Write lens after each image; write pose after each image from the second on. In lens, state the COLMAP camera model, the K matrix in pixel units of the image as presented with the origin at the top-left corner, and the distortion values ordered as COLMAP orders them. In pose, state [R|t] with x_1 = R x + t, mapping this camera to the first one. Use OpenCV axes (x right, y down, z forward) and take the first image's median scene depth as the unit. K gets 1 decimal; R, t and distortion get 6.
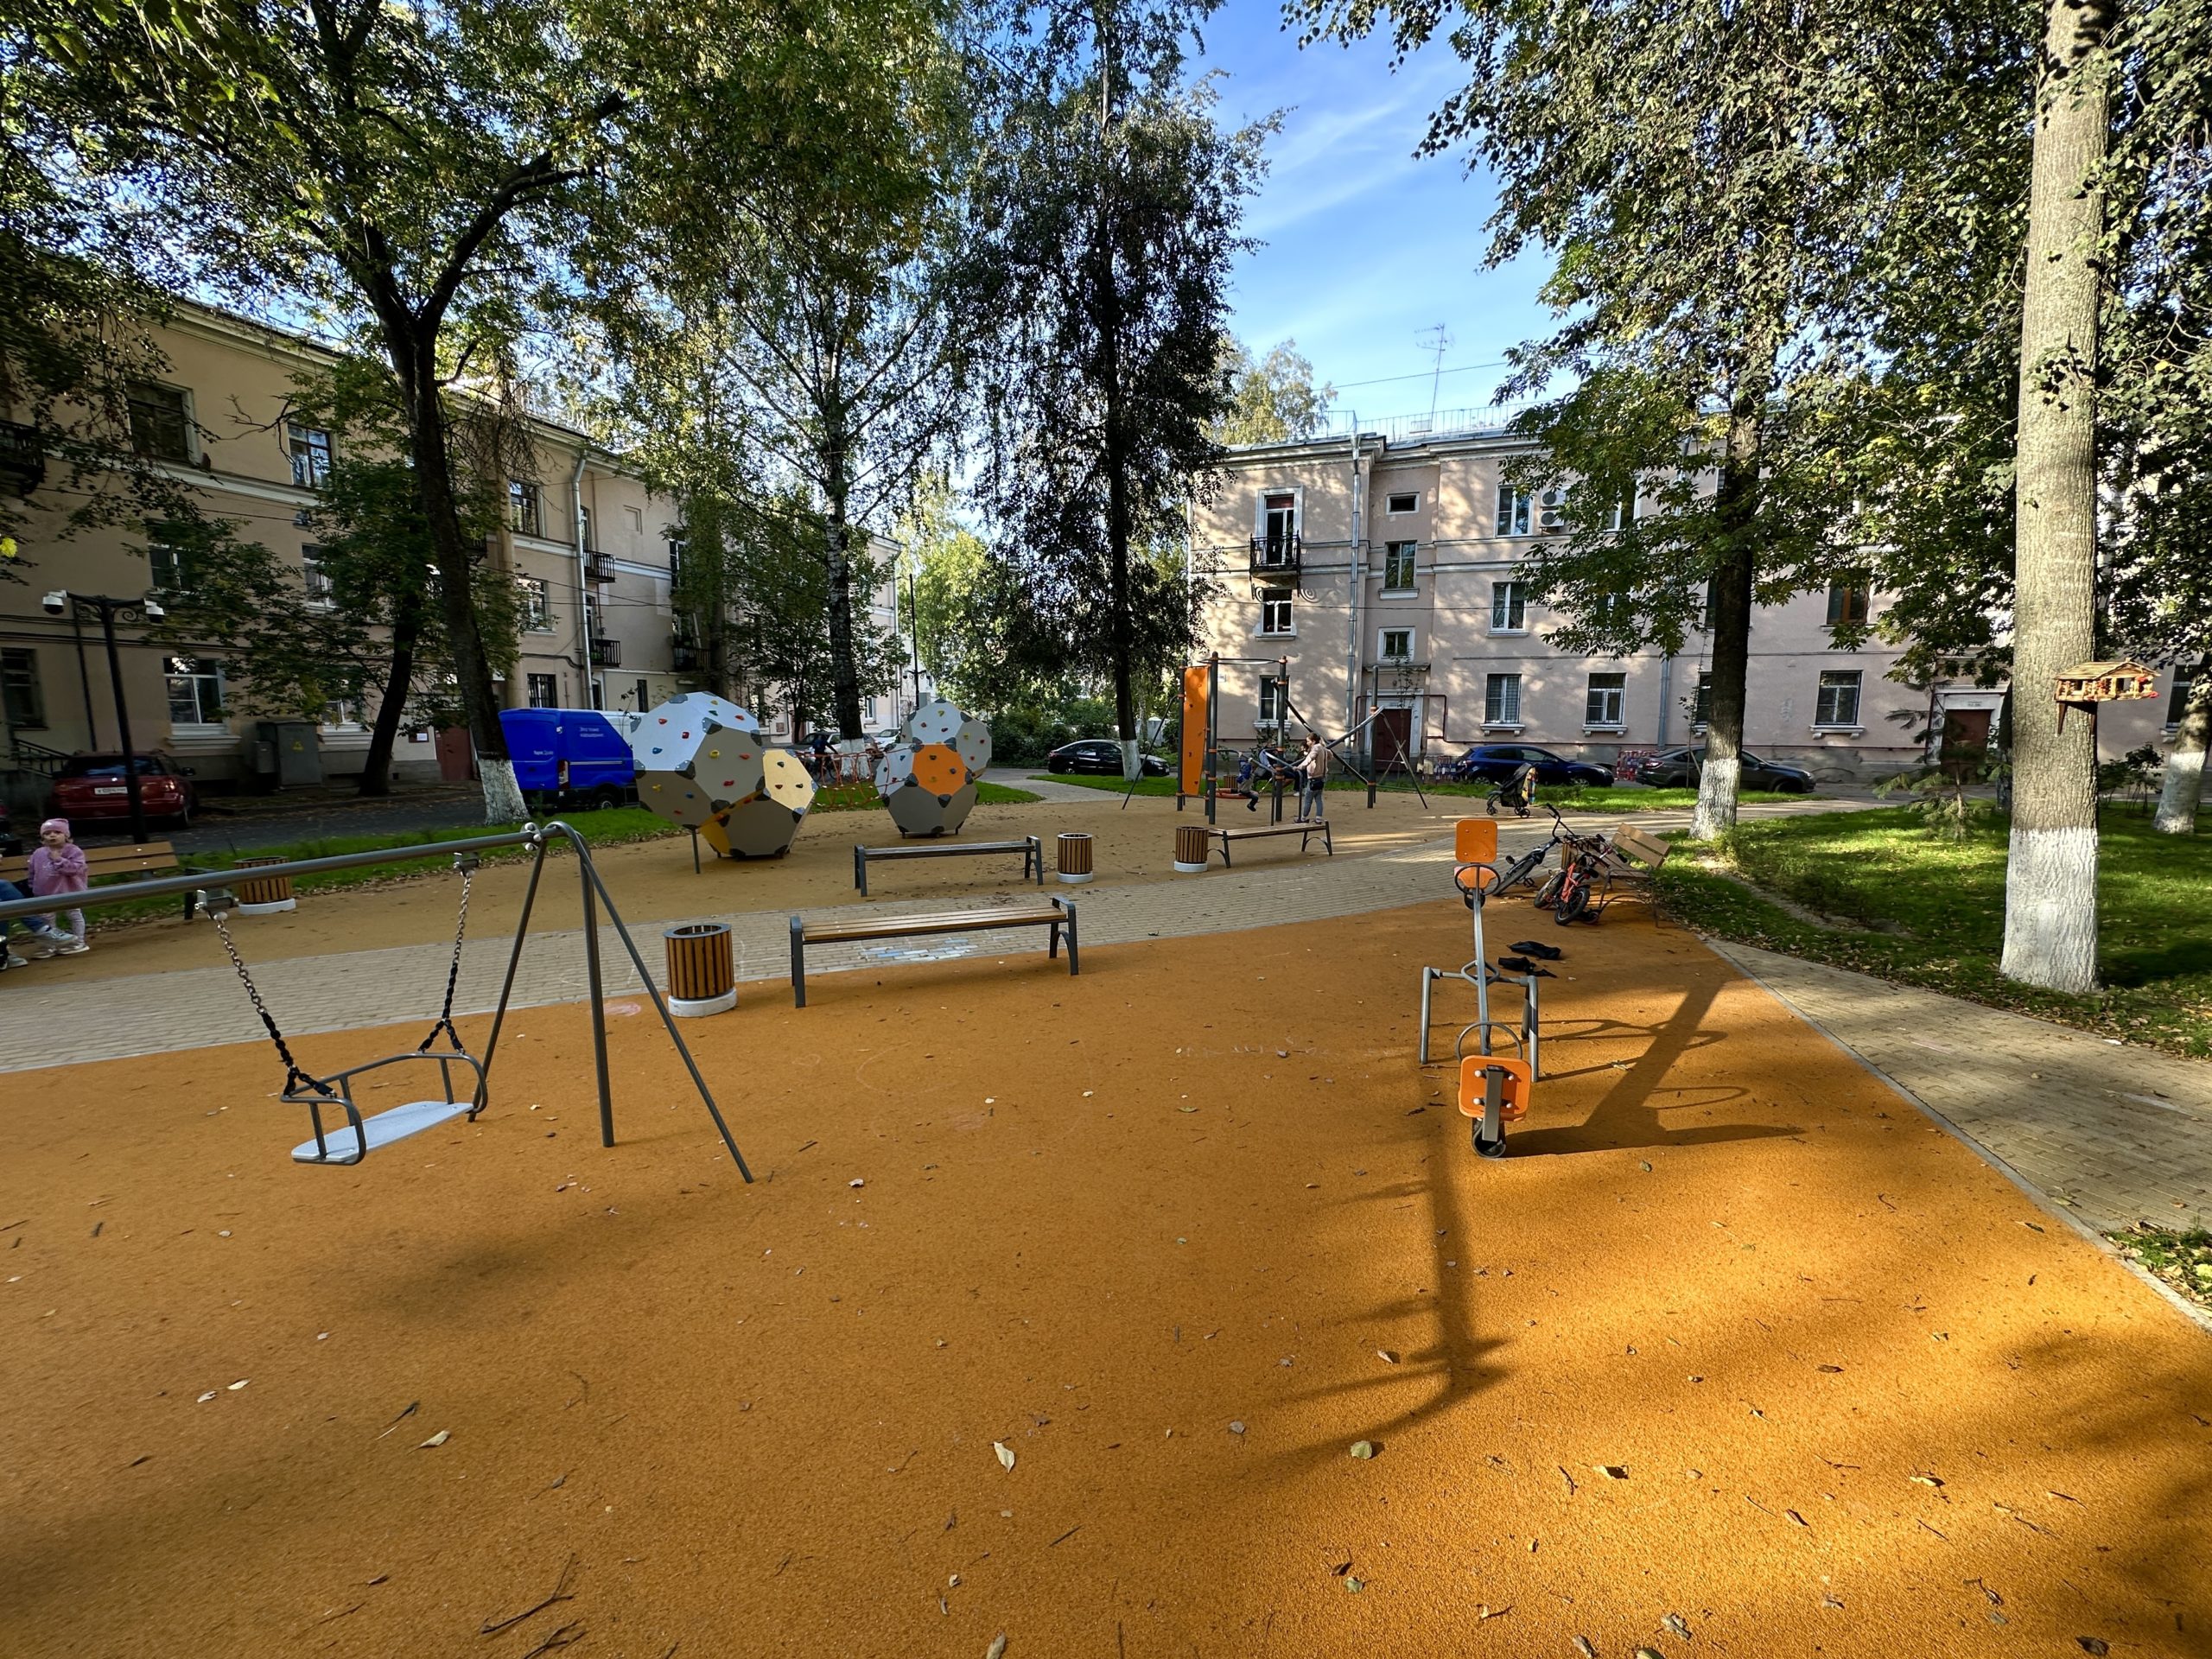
lens RADIAL K [[823.1, 0, 1180.5], [0, 823.1, 824.0], [0, 0, 1]] dist [0.000476, 0.000147]
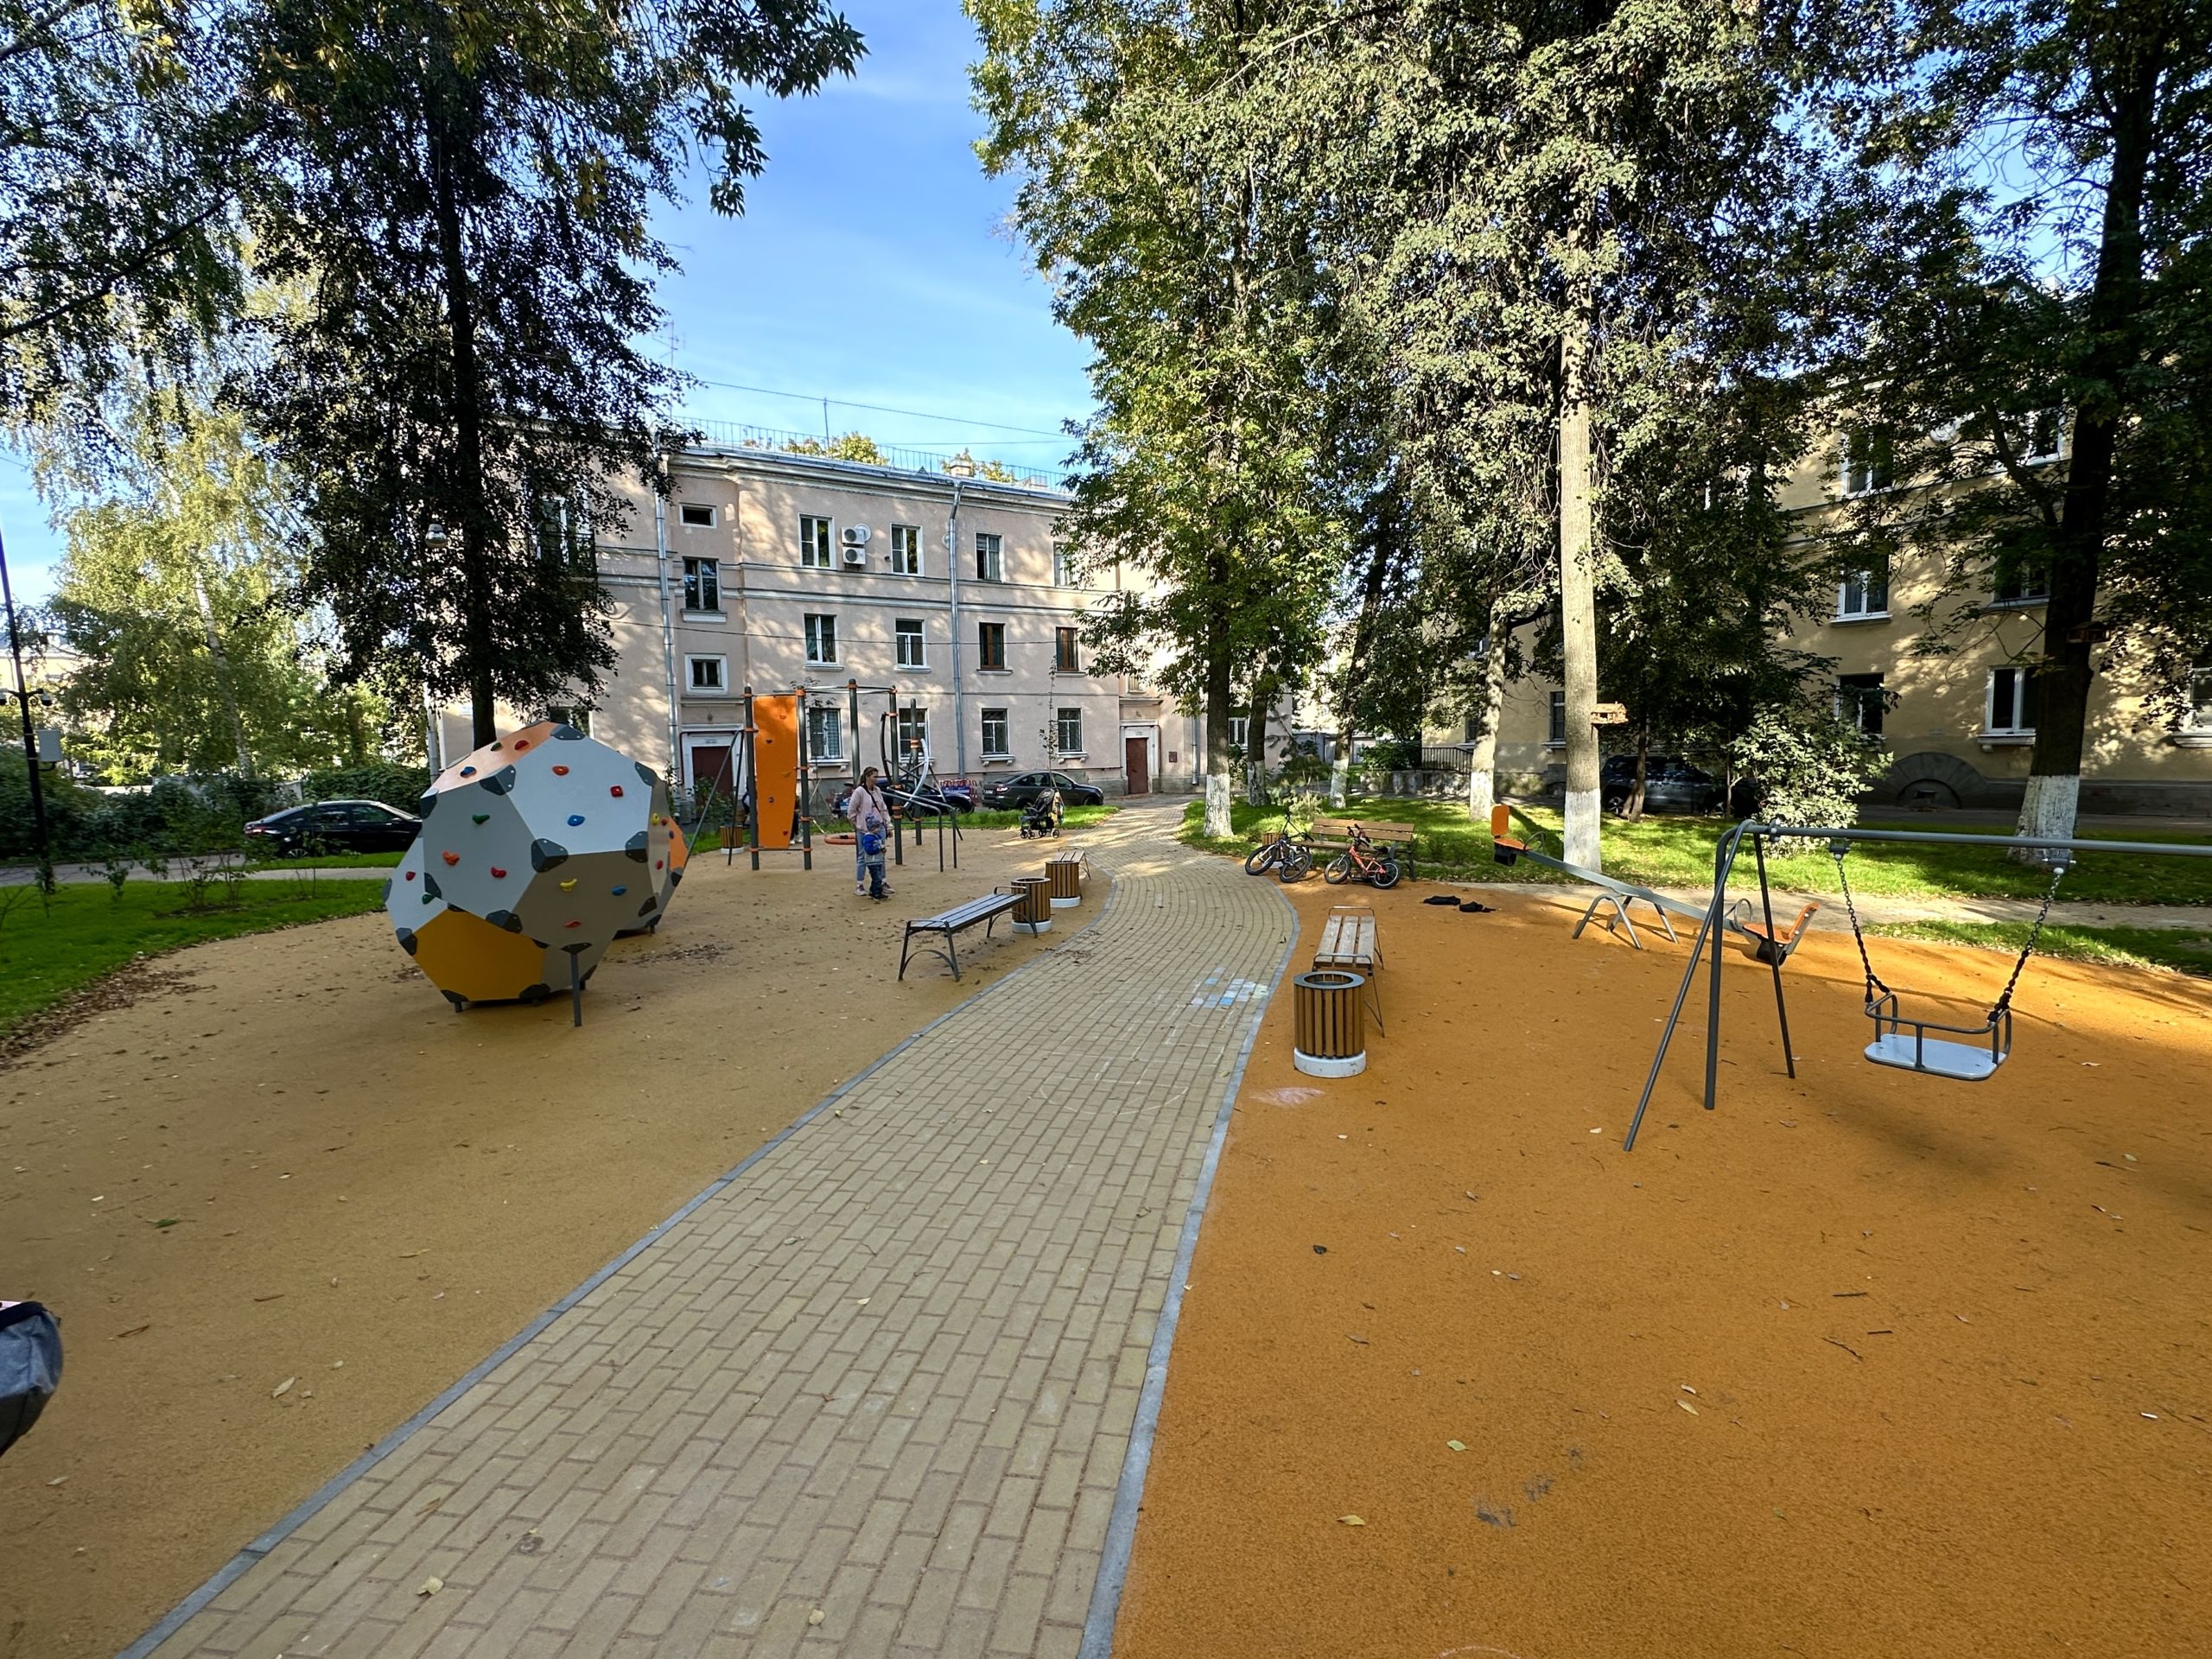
lens RADIAL K [[887.5, 0, 1106.0], [0, 887.5, 829.5], [0, 0, 1]] dist [-0.002255, 0.000054]
pose [[0.668380, -0.091032, 0.738229, -0.175935], [0.124200, 0.992208, 0.009902, -0.008799], [-0.733378, 0.085070, 0.674478, 0.062610]]
